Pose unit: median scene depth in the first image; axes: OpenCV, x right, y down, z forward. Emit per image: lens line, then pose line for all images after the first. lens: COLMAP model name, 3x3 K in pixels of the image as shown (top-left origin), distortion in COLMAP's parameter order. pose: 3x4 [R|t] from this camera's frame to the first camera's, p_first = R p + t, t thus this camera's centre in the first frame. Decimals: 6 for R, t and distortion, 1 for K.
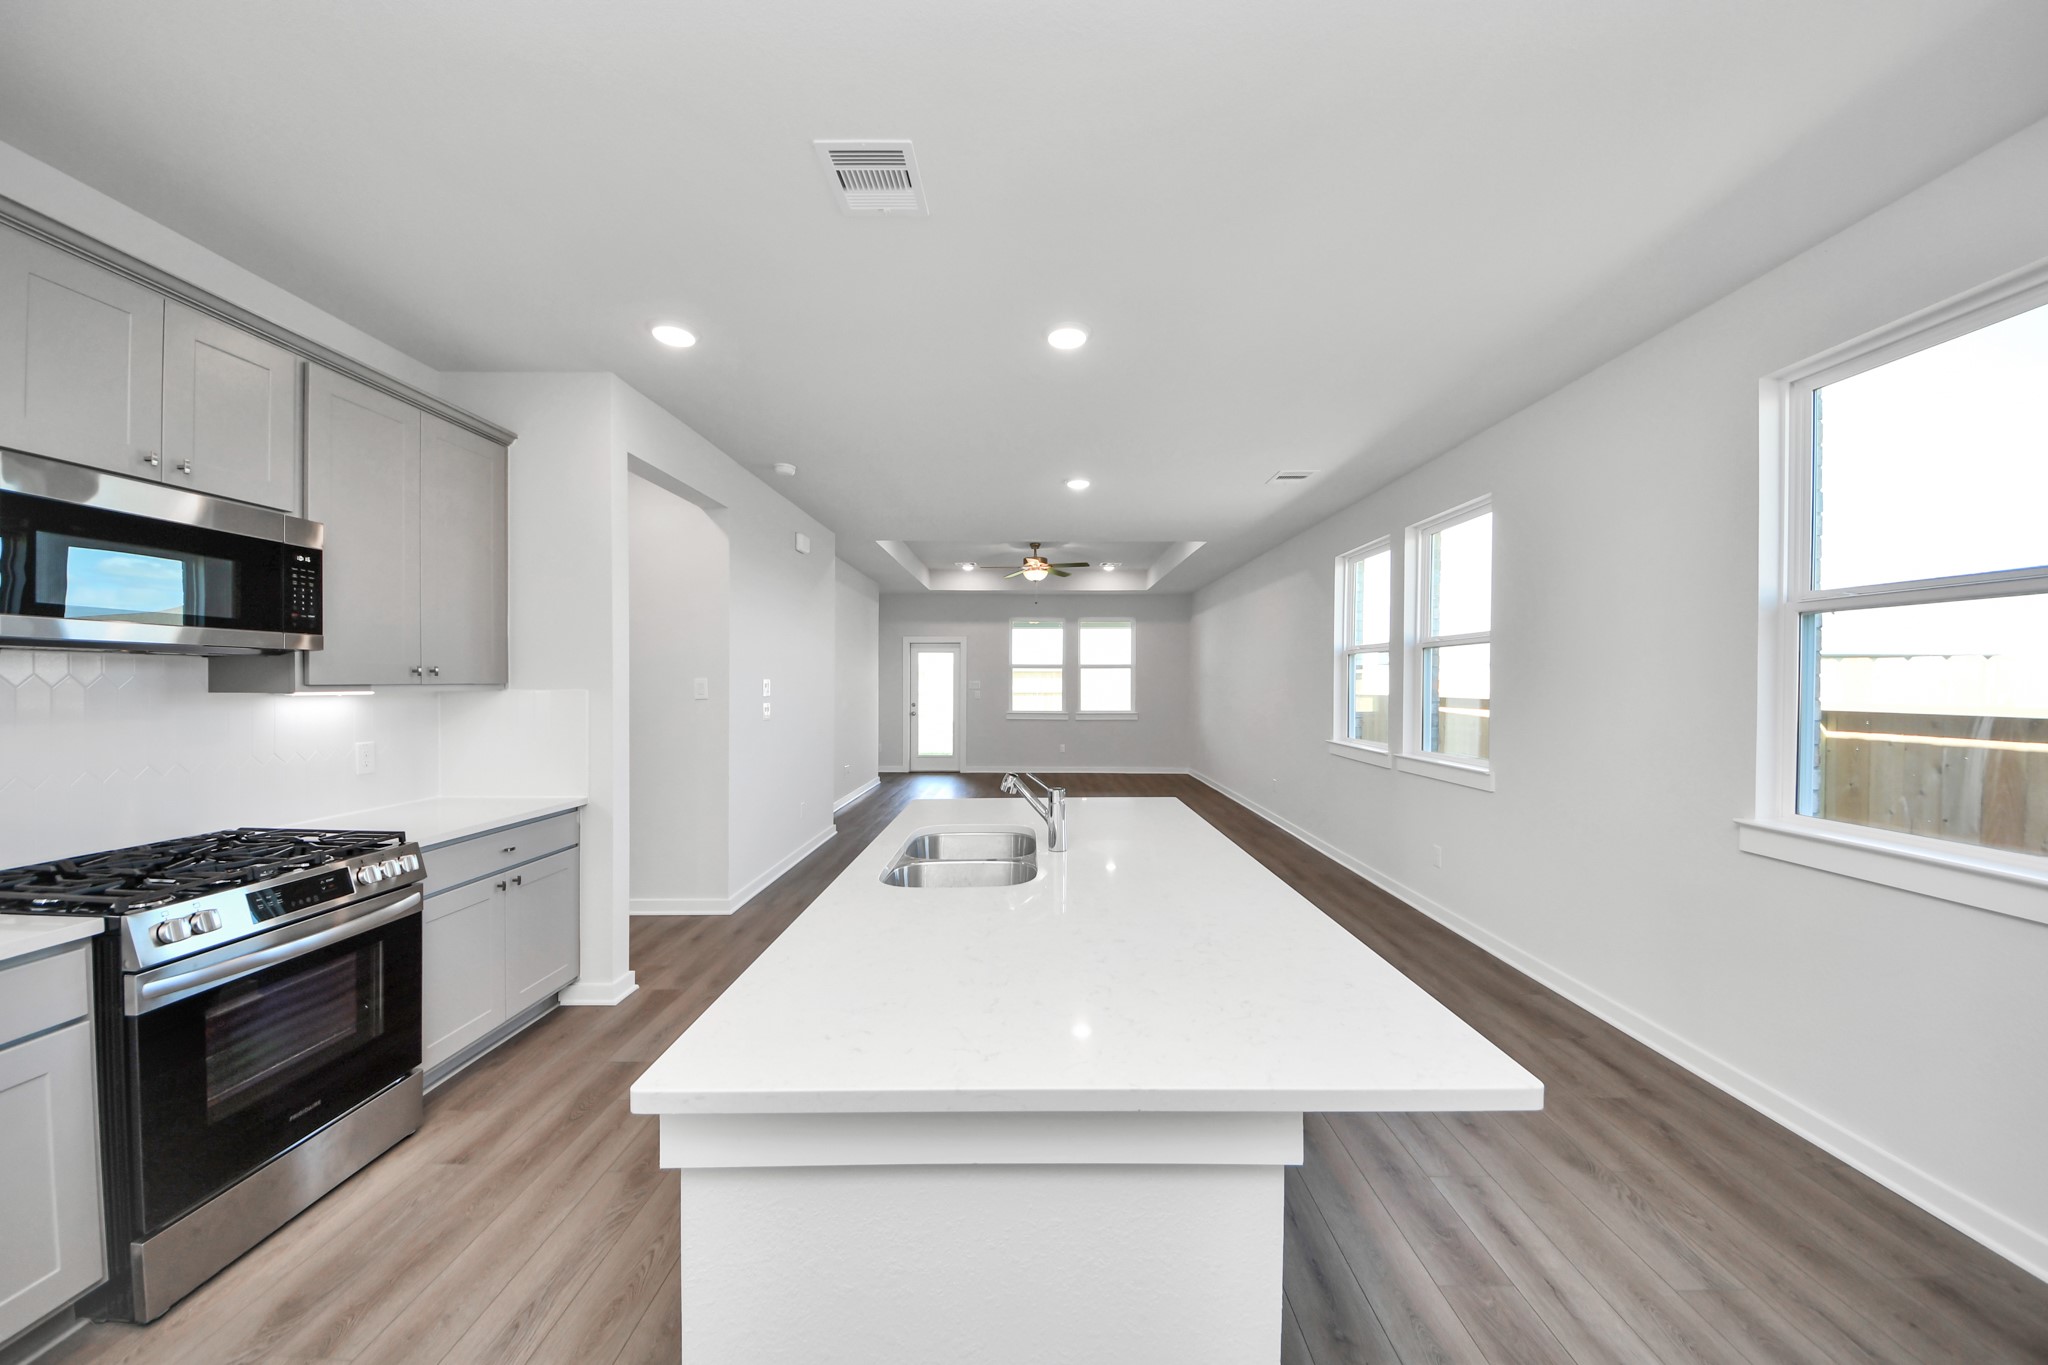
lens RADIAL K [[718.6, 0, 1034.5], [0, 718.6, 689.7], [0, 0, 1]] dist [0.019922, -0.010013]
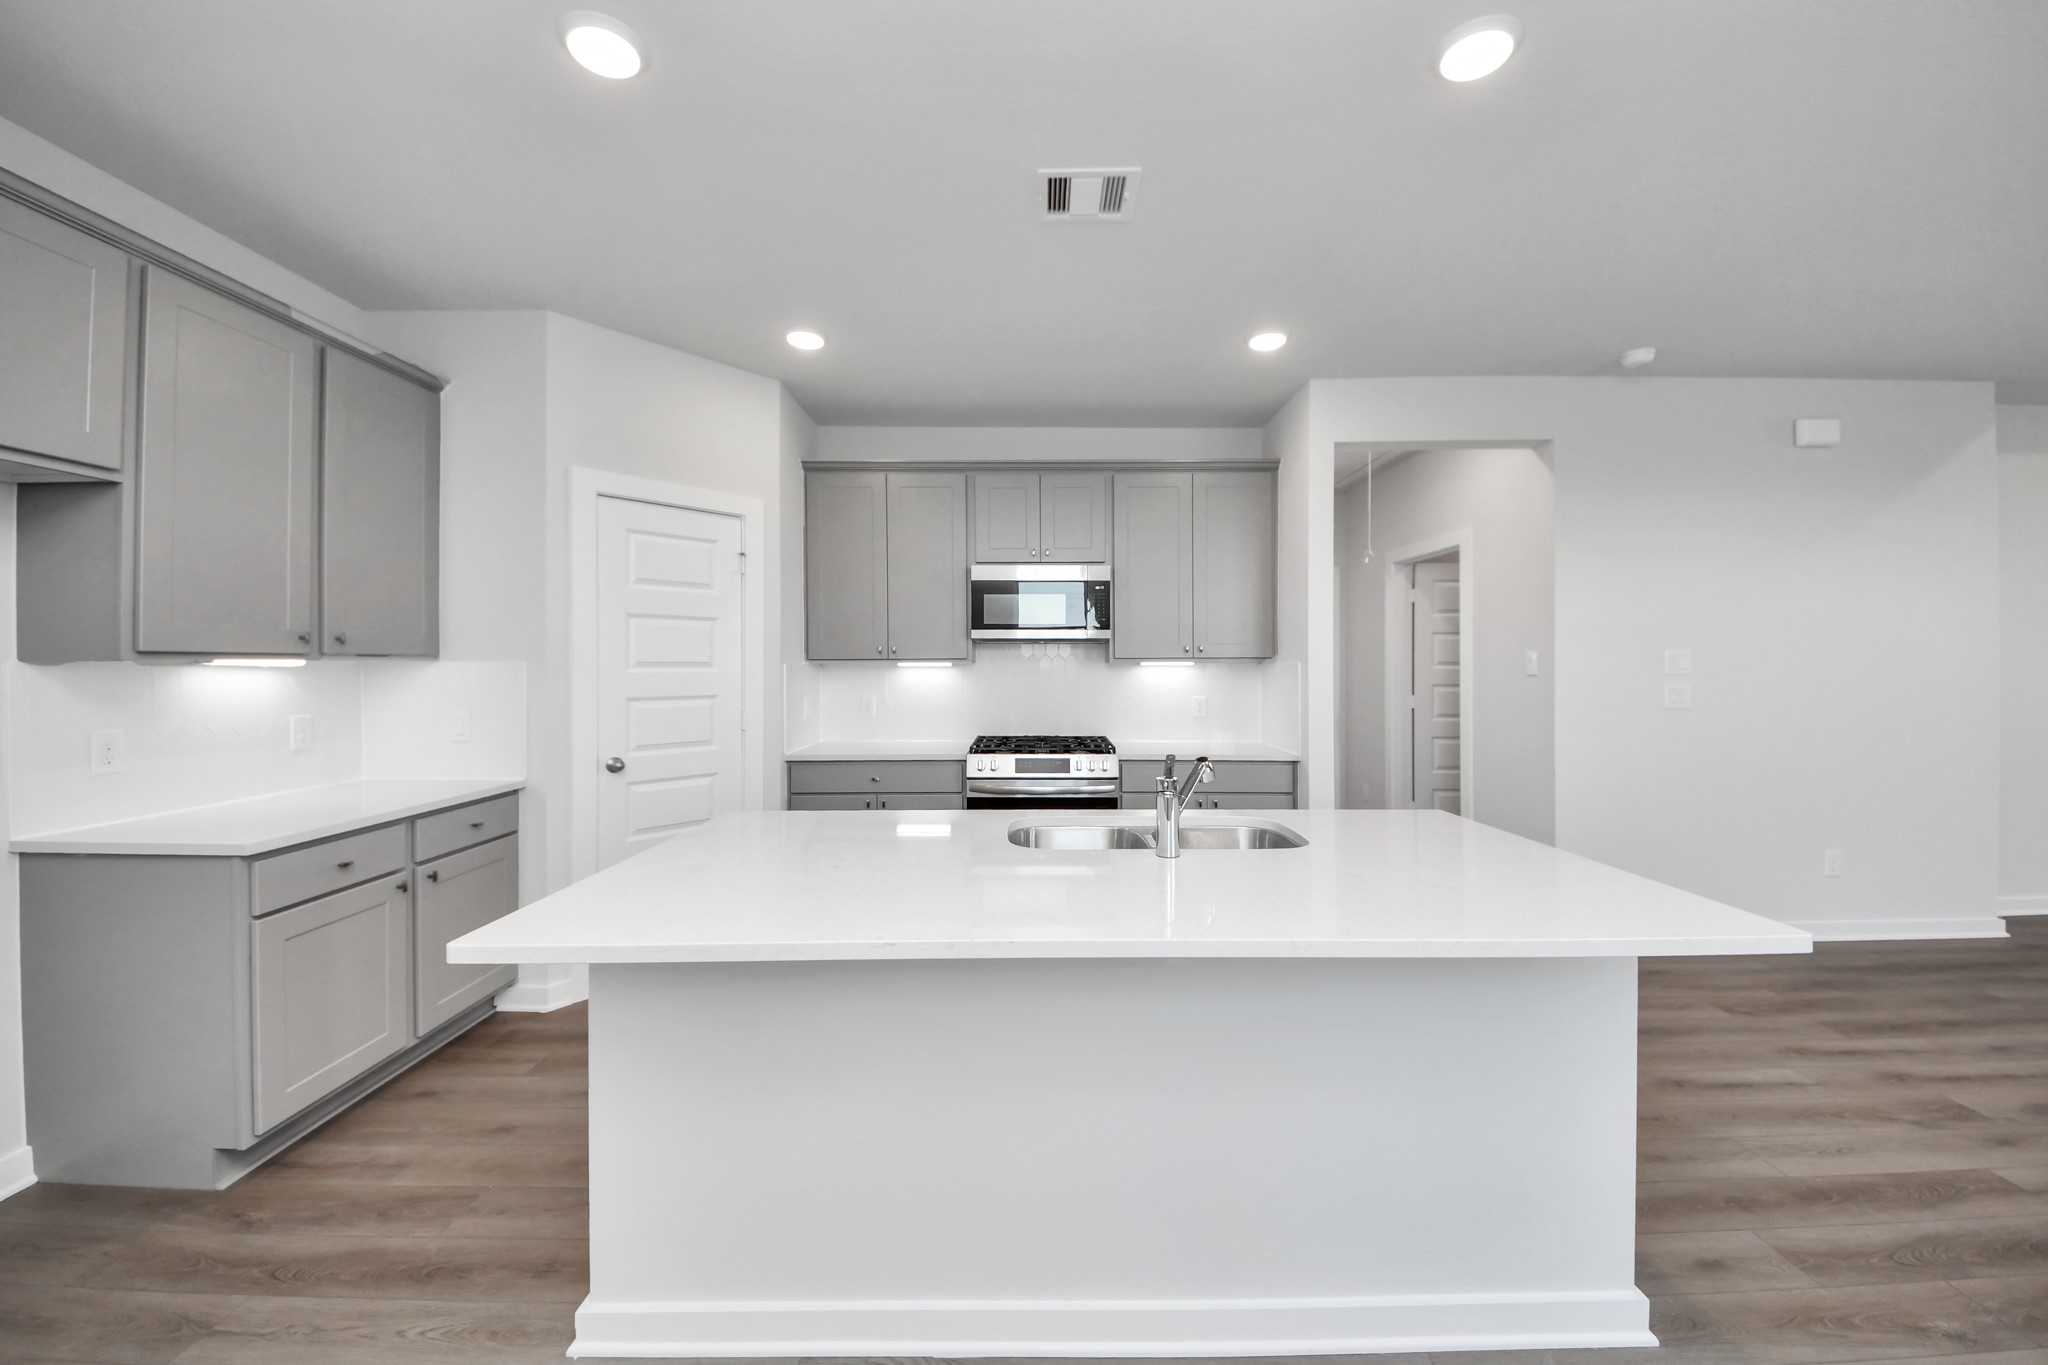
lens RADIAL K [[749.9, 0, 1033.1], [0, 749.9, 674.6], [0, 0, 1]] dist [0.022548, -0.013601]
pose [[0.005922, 0.010211, -0.999930, 0.178426], [-0.009854, 0.999900, 0.010152, 0.003388], [0.999934, 0.009794, 0.006022, 0.175826]]
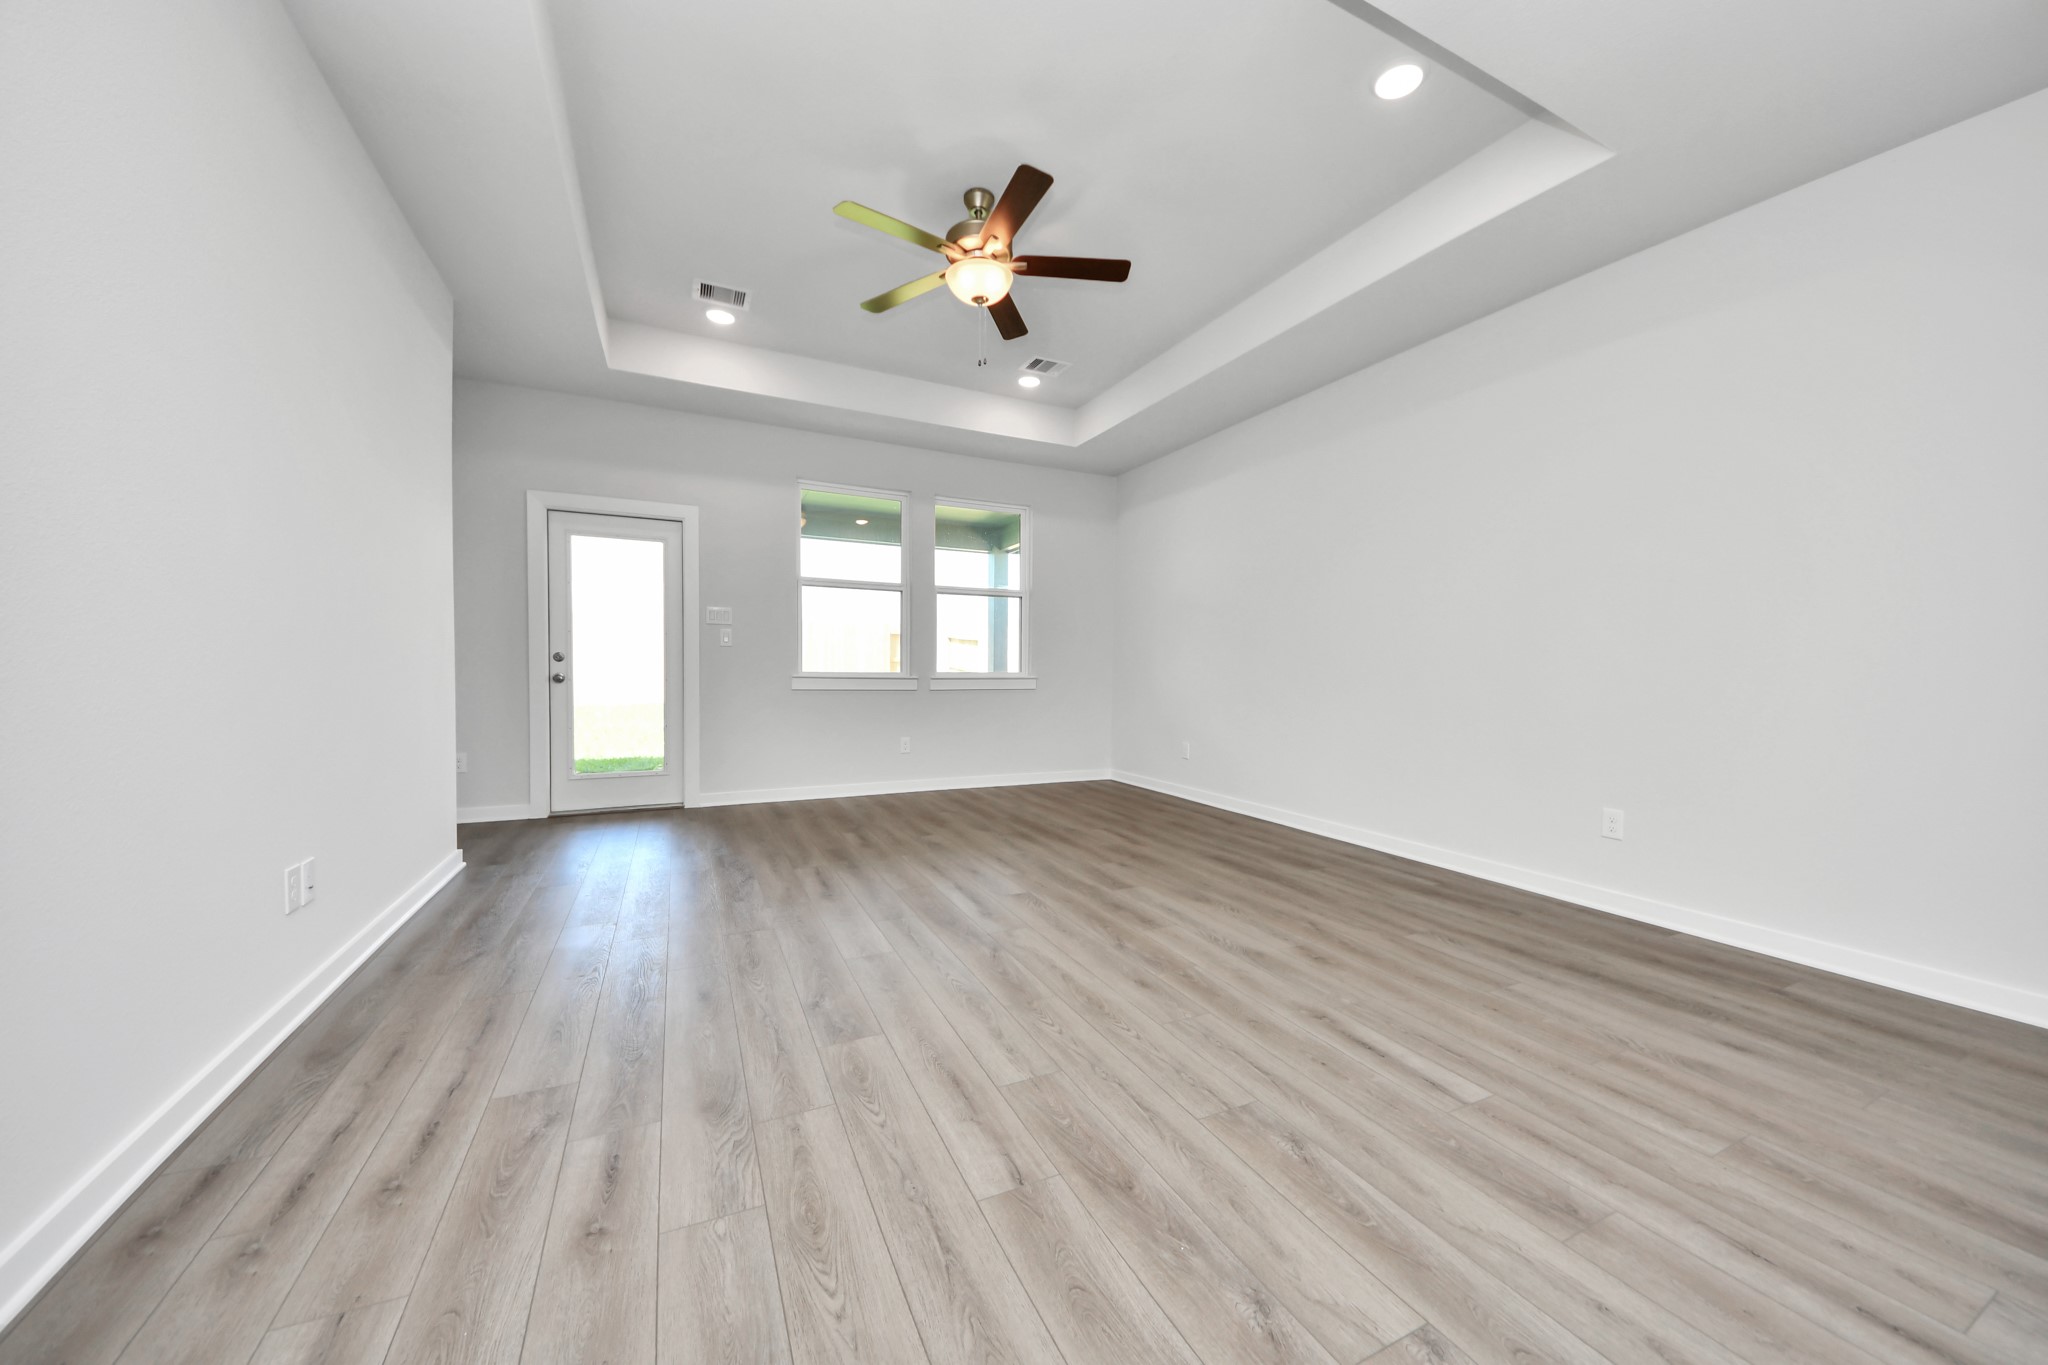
lens RADIAL K [[738.9, 0, 1019.5], [0, 738.9, 687.0], [0, 0, 1]] dist [0.057888, -0.000014]
pose [[0.904106, -0.007105, 0.427250, -0.124769], [0.003687, 0.999954, 0.008826, 0.039117], [-0.427293, -0.006404, 0.904090, 0.532853]]
